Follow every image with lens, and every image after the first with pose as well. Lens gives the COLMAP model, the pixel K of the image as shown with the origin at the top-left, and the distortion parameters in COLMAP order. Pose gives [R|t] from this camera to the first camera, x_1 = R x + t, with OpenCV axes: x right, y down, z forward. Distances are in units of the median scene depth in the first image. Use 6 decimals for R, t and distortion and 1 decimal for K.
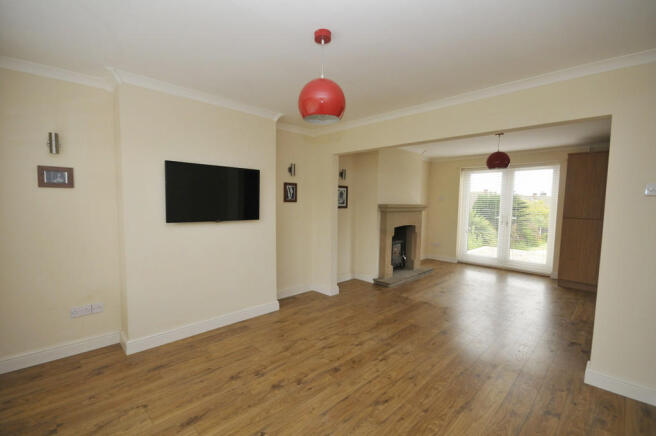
lens RADIAL K [[289.3, 0, 328.0], [0, 289.3, 223.7], [0, 0, 1]] dist [-0.000014, -0.000649]
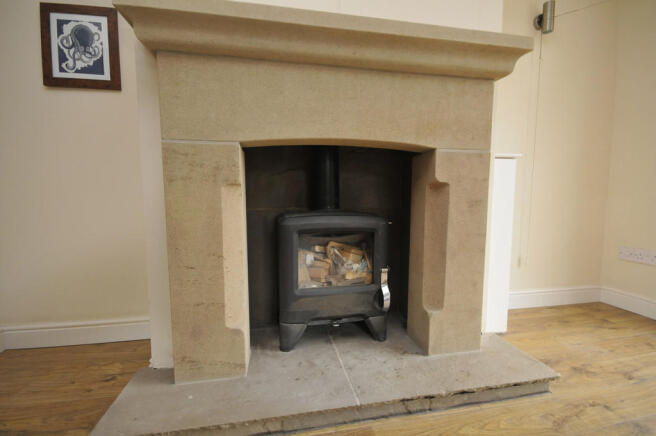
lens RADIAL K [[289.3, 0, 328.0], [0, 289.3, 223.7], [0, 0, 1]] dist [-0.000014, -0.000649]
pose [[0.820055, 0.039840, -0.570897, 0.626768], [-0.029896, 0.999194, 0.026786, 0.100382], [0.571504, -0.004899, 0.820585, 1.381818]]
